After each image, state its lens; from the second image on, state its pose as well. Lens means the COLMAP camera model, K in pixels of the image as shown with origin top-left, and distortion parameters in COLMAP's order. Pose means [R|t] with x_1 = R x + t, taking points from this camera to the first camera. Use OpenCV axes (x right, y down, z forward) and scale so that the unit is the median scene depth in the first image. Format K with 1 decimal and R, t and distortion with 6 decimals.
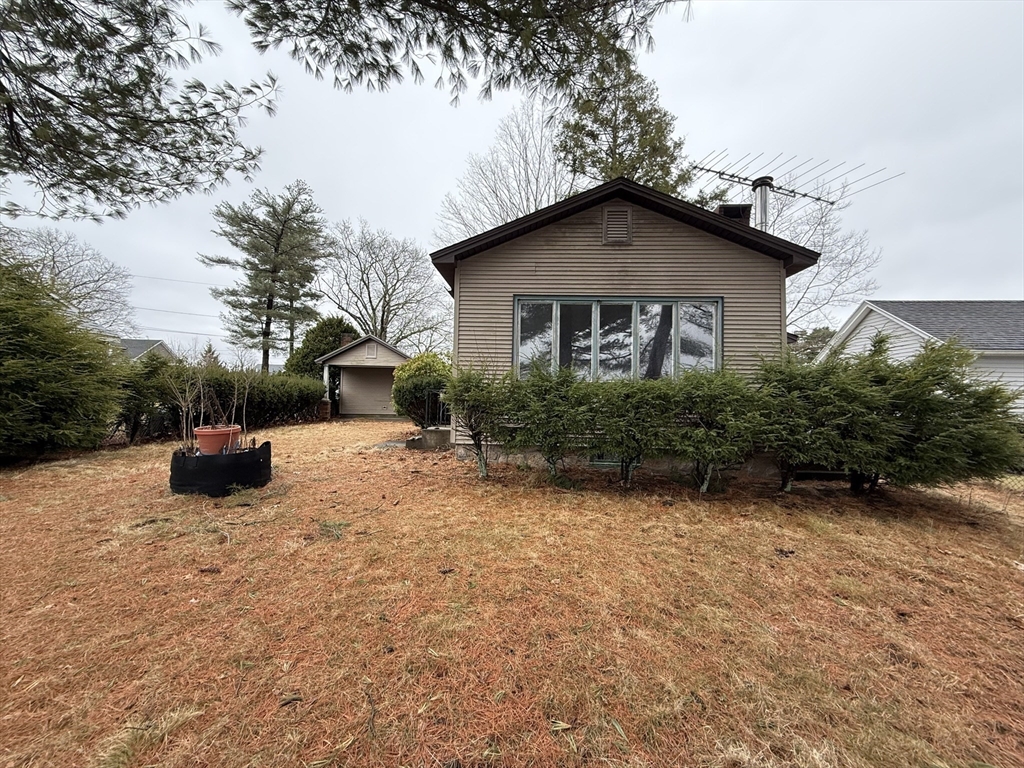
lens RADIAL K [[406.8, 0, 513.6], [0, 406.8, 384.0], [0, 0, 1]] dist [0.001161, -0.000114]
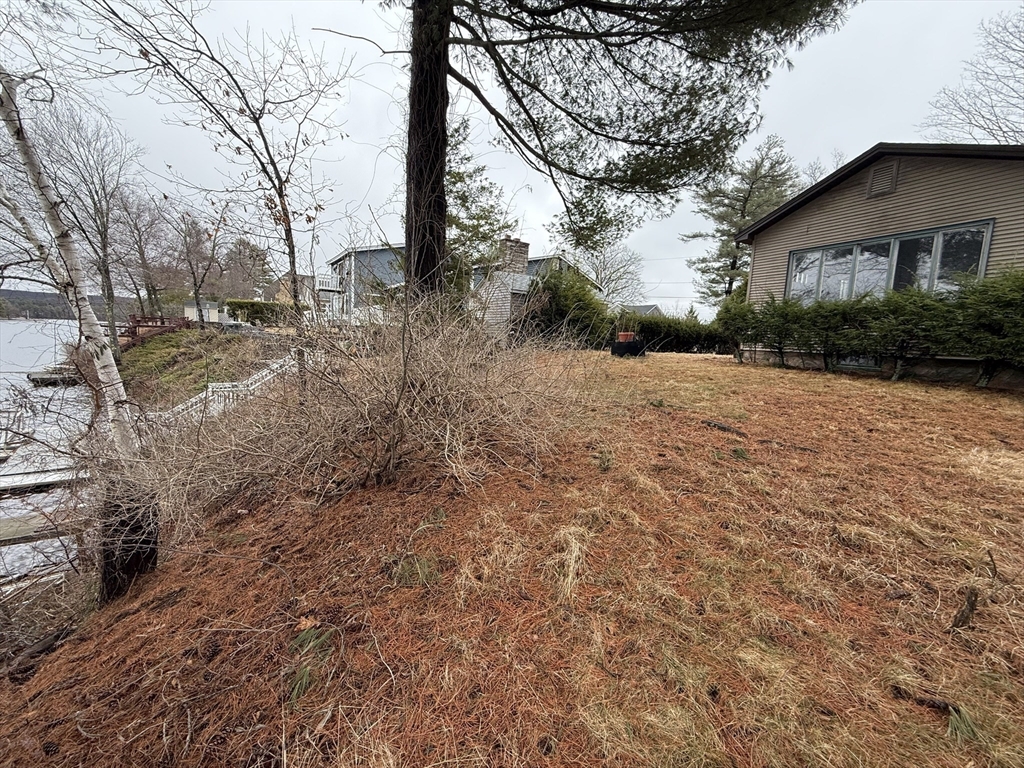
lens RADIAL K [[406.8, 0, 507.6], [0, 406.8, 382.1], [0, 0, 1]] dist [0.001161, -0.000114]
pose [[0.472248, 0.095687, -0.876257, 0.123671], [-0.010901, 0.994648, 0.102741, 0.016708], [0.881398, -0.038967, 0.470764, -0.090870]]
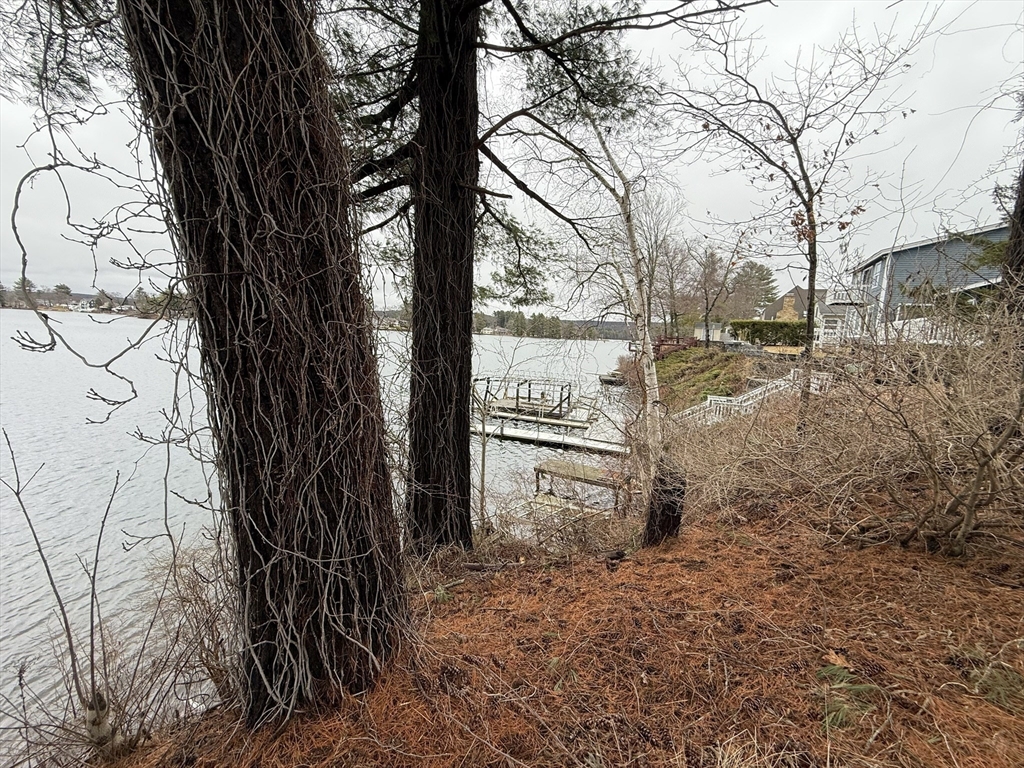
lens RADIAL K [[406.8, 0, 507.5], [0, 406.8, 381.3], [0, 0, 1]] dist [0.001161, -0.000114]
pose [[-0.558524, 0.048907, -0.828045, 0.192609], [-0.039959, 0.995515, 0.085751, 0.021218], [0.828525, 0.080982, -0.554065, -0.176713]]
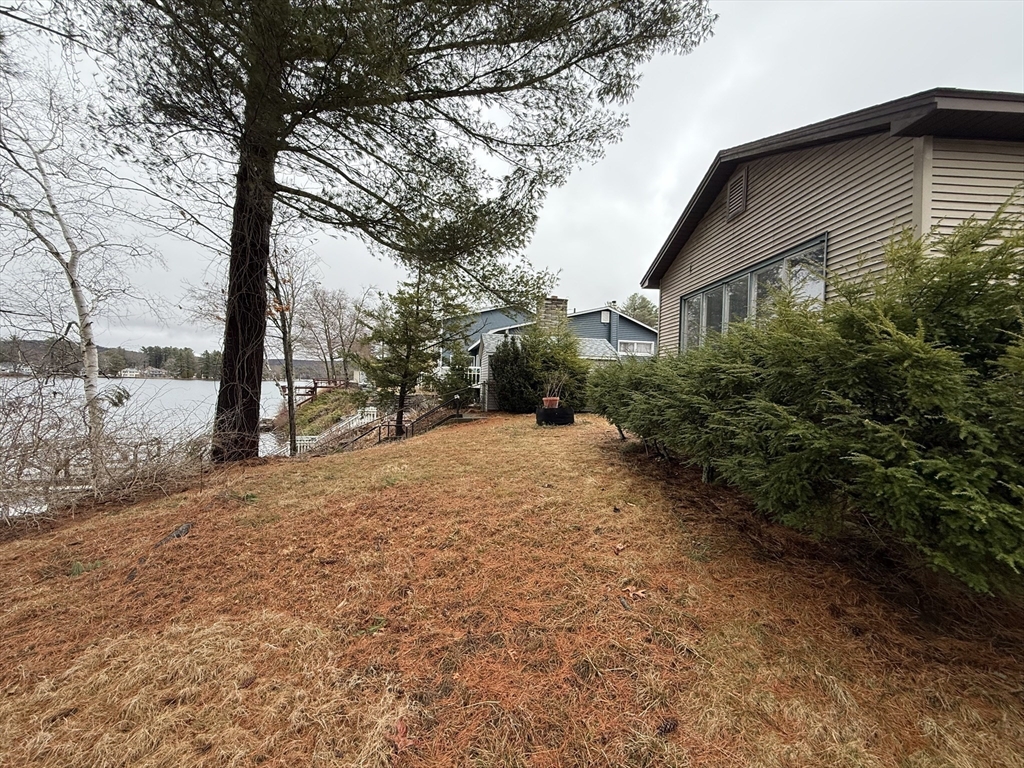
lens RADIAL K [[406.8, 0, 508.0], [0, 406.8, 383.3], [0, 0, 1]] dist [0.001161, -0.000114]
pose [[0.093182, -0.016417, -0.995514, 0.574169], [0.004927, 0.999859, -0.016028, -0.116592], [0.995637, -0.003411, 0.093250, 1.798463]]
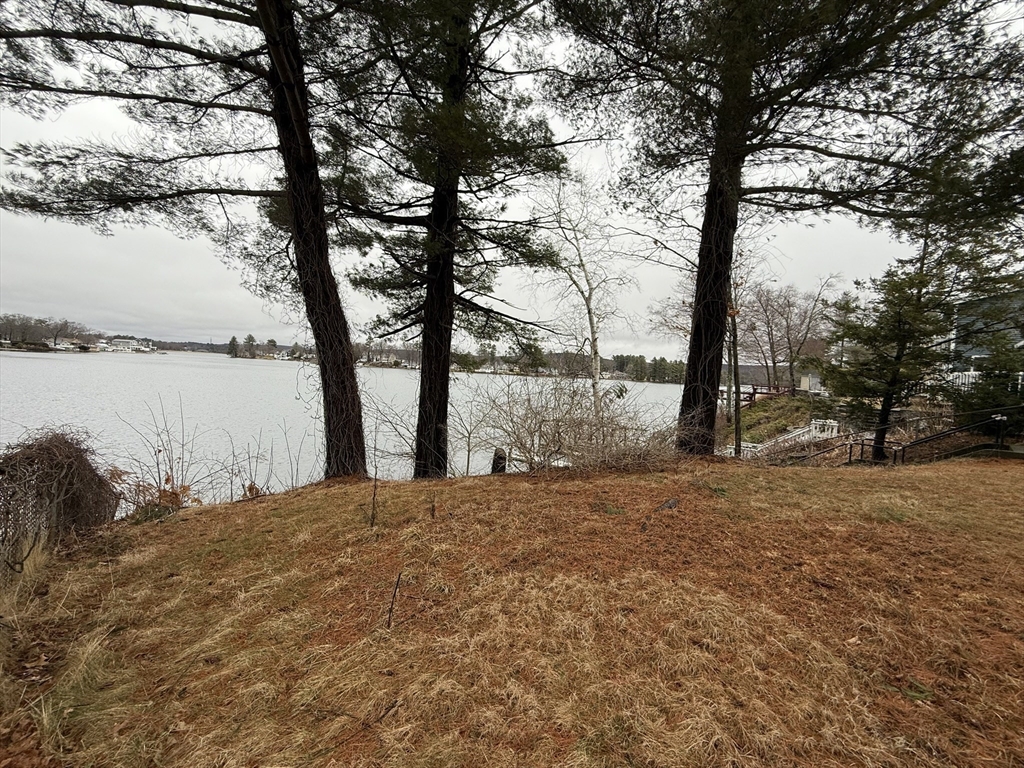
lens RADIAL K [[406.8, 0, 508.3], [0, 406.8, 382.7], [0, 0, 1]] dist [0.001161, -0.000114]
pose [[-0.773559, -0.043076, -0.632259, 0.646122], [-0.051860, 0.998644, -0.004589, -0.098744], [0.631599, 0.029239, -0.774743, 1.697682]]
